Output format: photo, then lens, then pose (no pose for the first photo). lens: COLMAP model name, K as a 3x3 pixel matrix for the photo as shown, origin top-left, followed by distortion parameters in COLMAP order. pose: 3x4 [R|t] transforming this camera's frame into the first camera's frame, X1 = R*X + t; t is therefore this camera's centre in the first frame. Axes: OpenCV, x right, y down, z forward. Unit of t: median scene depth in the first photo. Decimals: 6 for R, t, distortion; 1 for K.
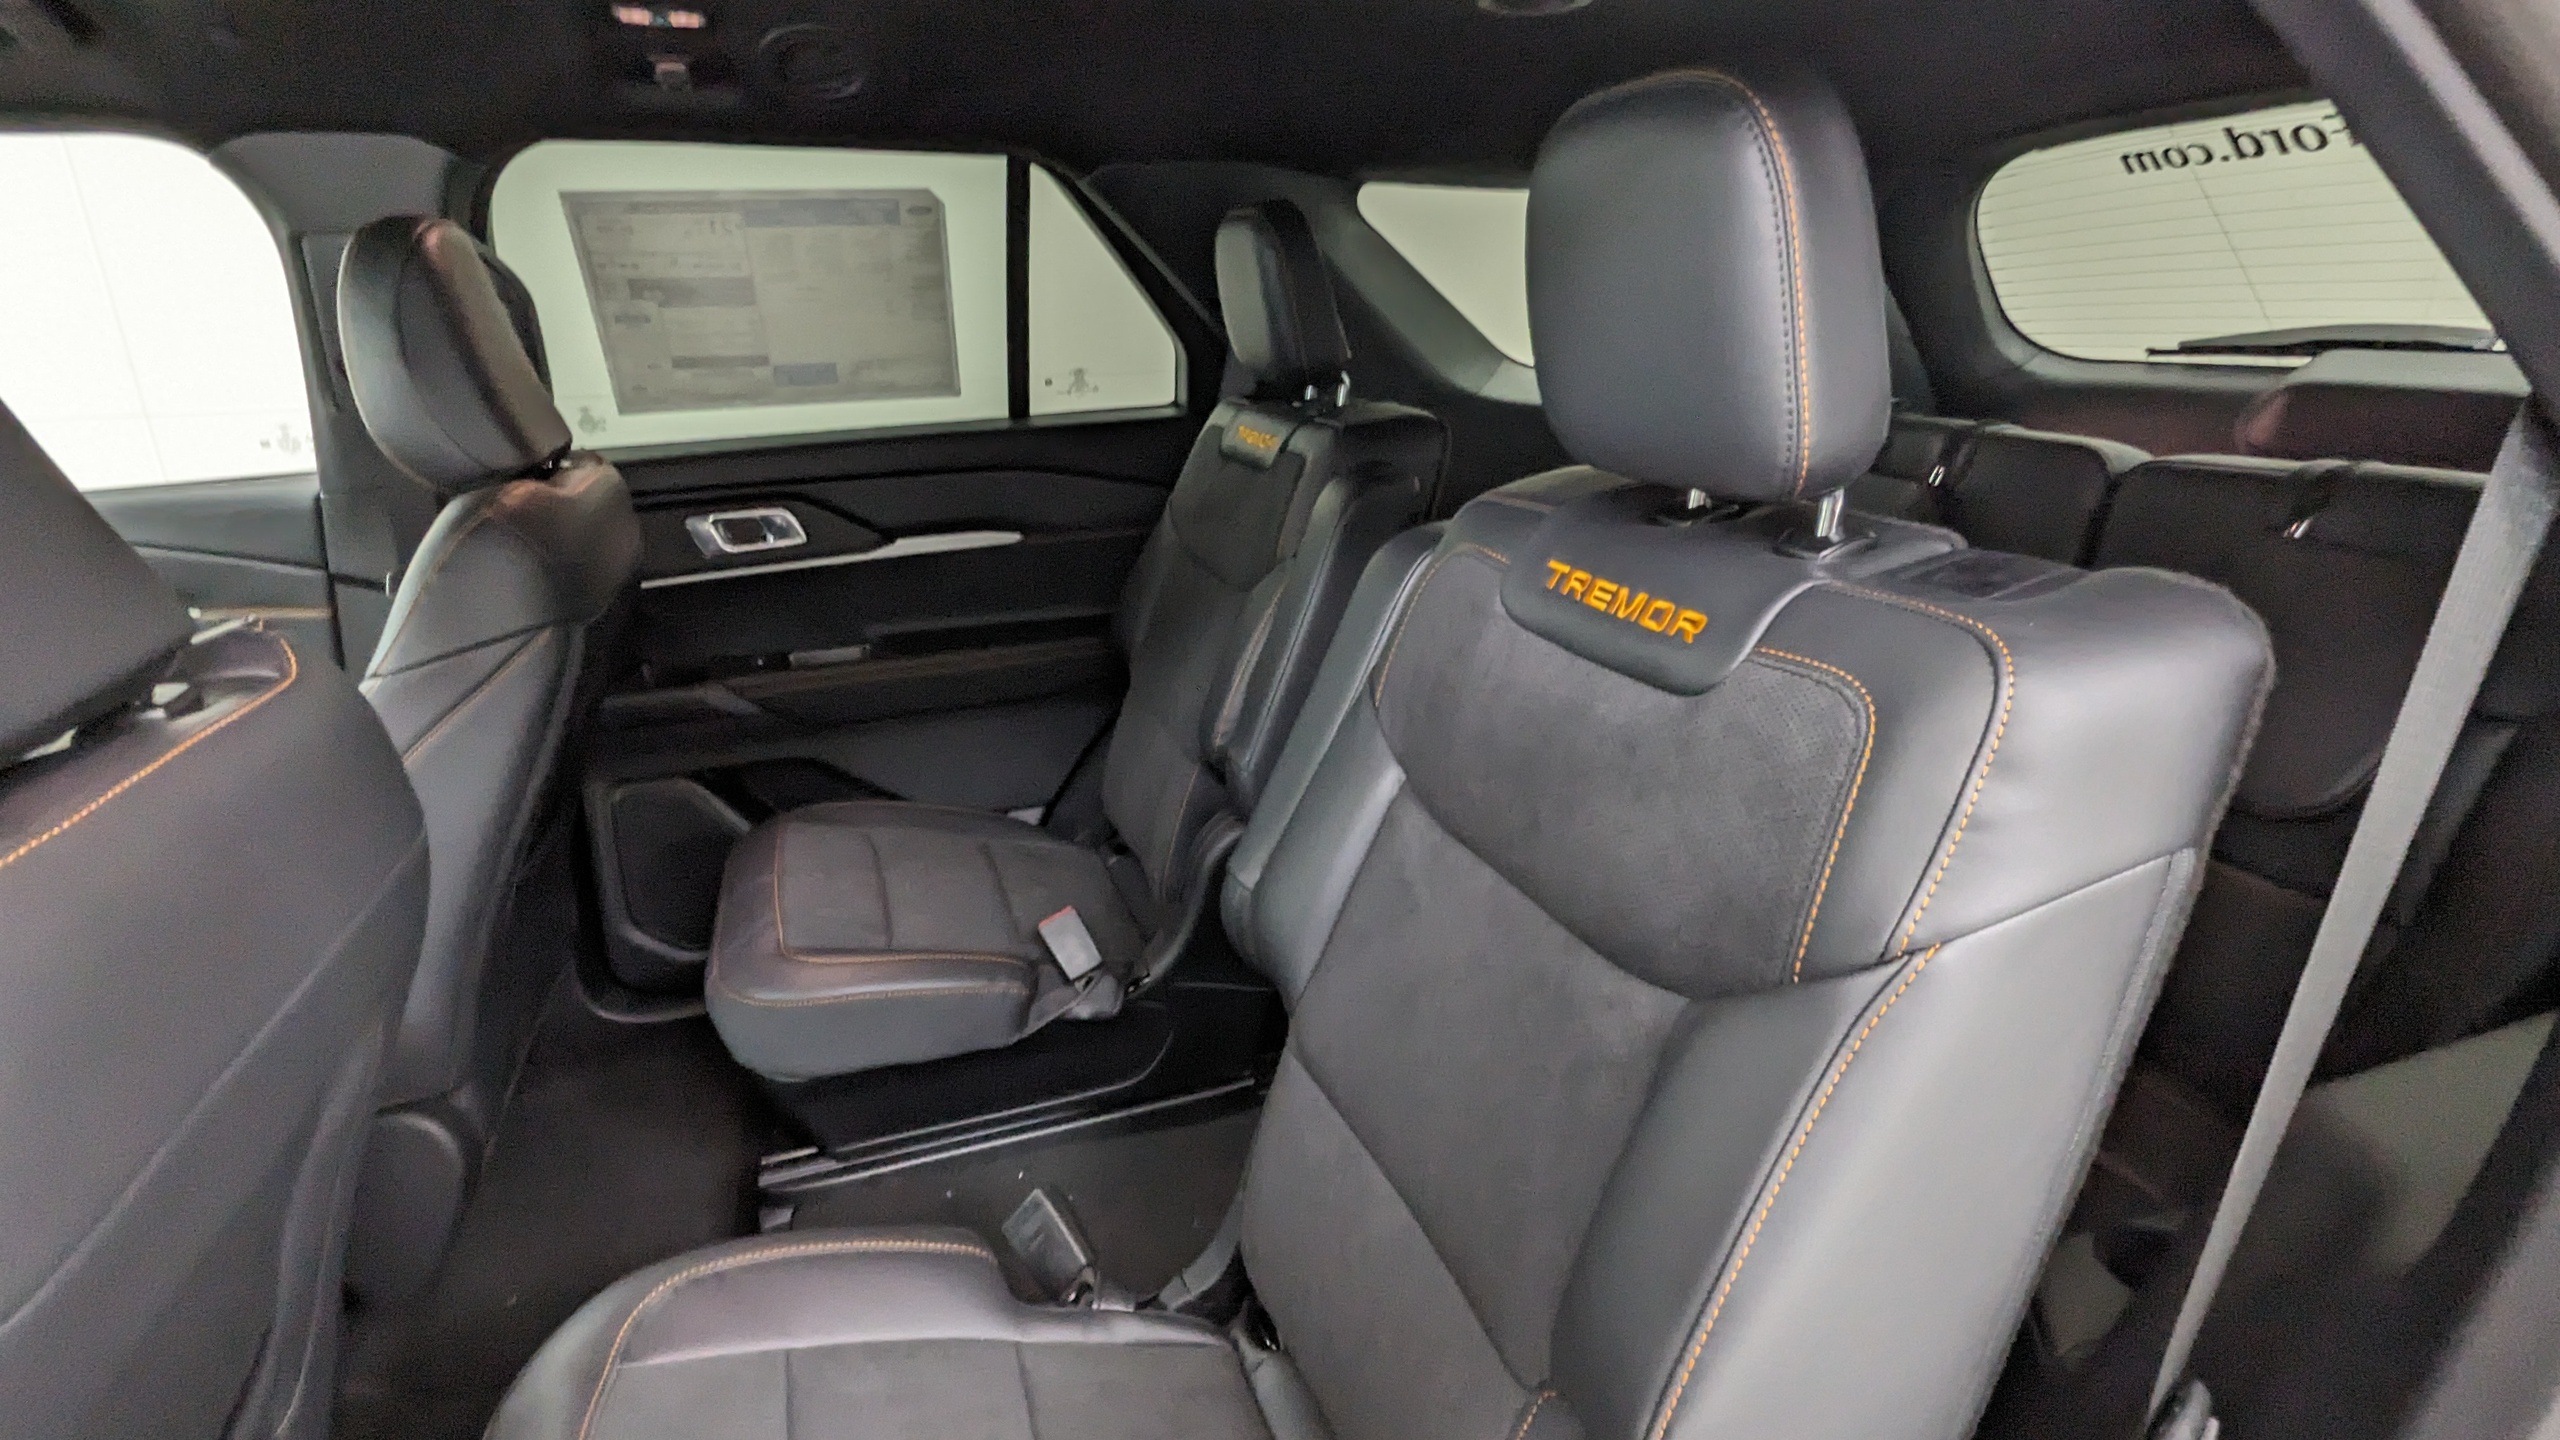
lens RADIAL K [[1240.4, 0, 1280.0], [0, 1240.4, 720.0], [0, 0, 1]] dist [-0.001243, 0.001008]
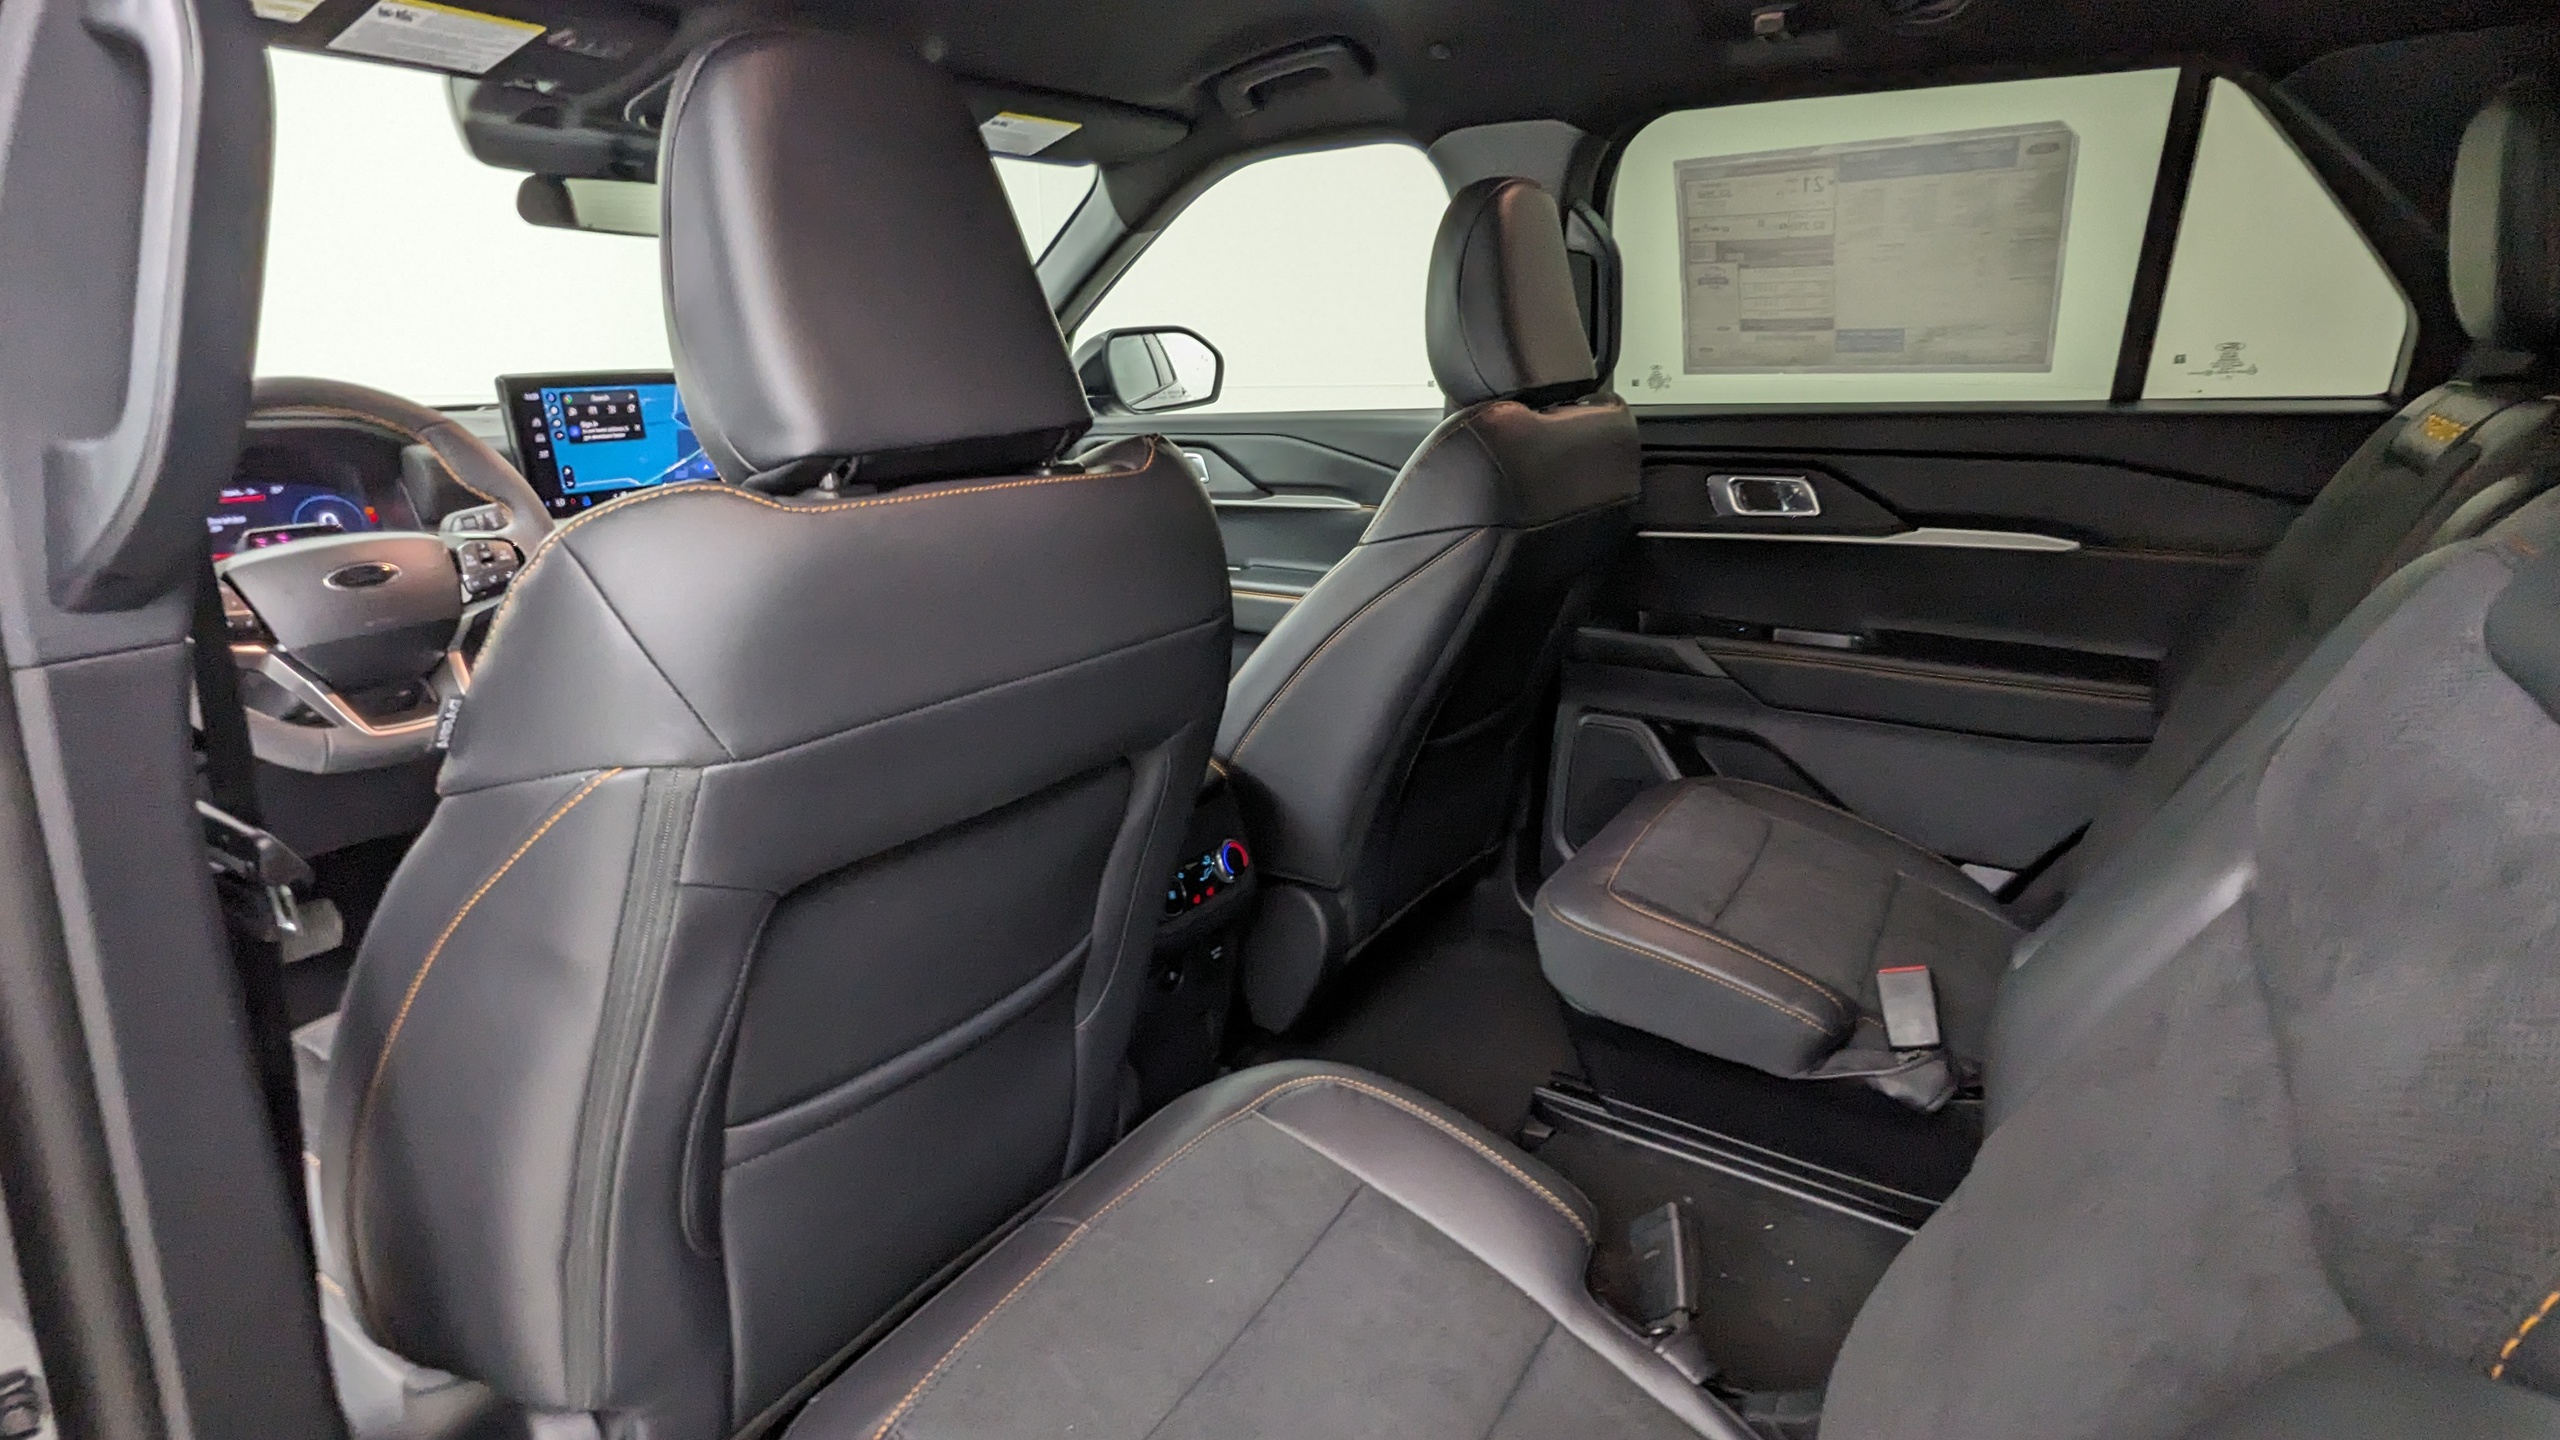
lens RADIAL K [[1240.4, 0, 1280.0], [0, 1240.4, 720.0], [0, 0, 1]] dist [-0.001243, 0.001008]
pose [[0.594704, 0.247015, -0.765056, 0.150157], [-0.262385, 0.959154, 0.105723, 0.016086], [0.759922, 0.137865, 0.635226, 0.109564]]
